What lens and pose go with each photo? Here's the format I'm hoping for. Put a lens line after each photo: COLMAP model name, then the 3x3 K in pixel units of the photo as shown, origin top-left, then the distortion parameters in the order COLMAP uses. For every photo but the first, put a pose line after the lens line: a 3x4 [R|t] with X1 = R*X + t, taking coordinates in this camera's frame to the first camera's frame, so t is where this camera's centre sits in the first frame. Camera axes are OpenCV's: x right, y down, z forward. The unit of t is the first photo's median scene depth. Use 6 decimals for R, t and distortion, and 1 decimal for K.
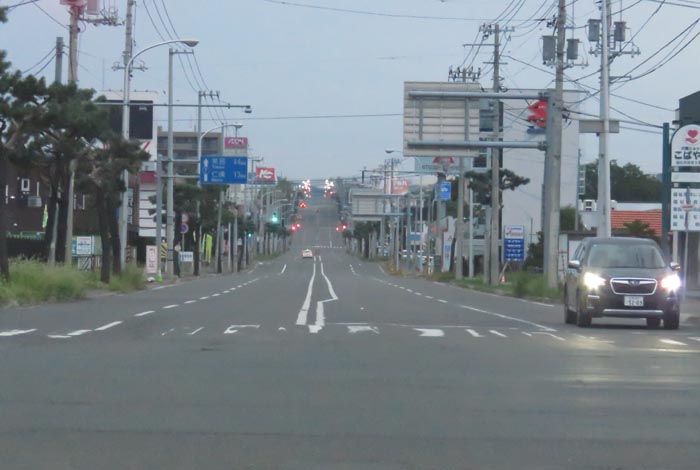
lens RADIAL K [[2667.8, 0, 350.0], [0, 2667.8, 235.0], [0, 0, 1]] dist [0.012720, 0.060258]
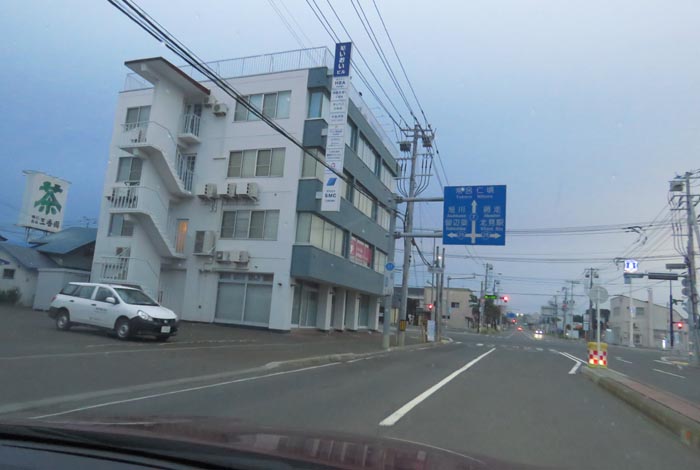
lens RADIAL K [[448.2, 0, 350.0], [0, 448.2, 235.0], [0, 0, 1]] dist [-0.001649, -0.000417]
pose [[0.931340, -0.014628, -0.363856, -0.013767], [-0.053299, 0.982956, -0.175943, -0.003945], [0.360229, 0.183255, 0.914687, -0.245100]]
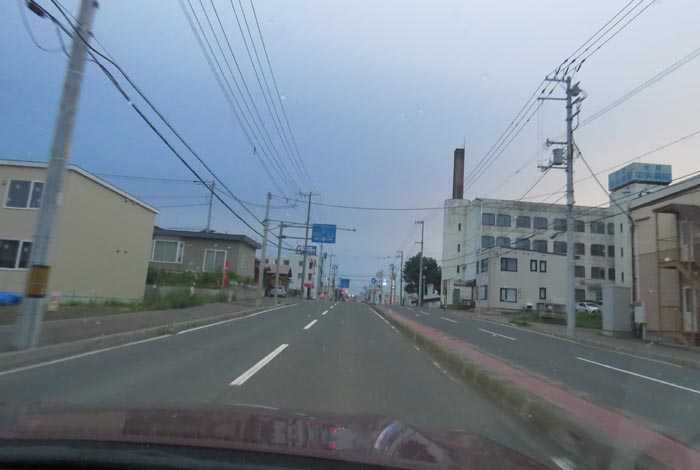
lens RADIAL K [[448.2, 0, 350.0], [0, 448.2, 235.0], [0, 0, 1]] dist [-0.001649, -0.000417]
pose [[0.998161, 0.059456, -0.011806, -0.012879], [-0.060555, 0.986805, -0.150163, 0.000386], [0.002723, 0.150602, 0.988591, -0.597136]]
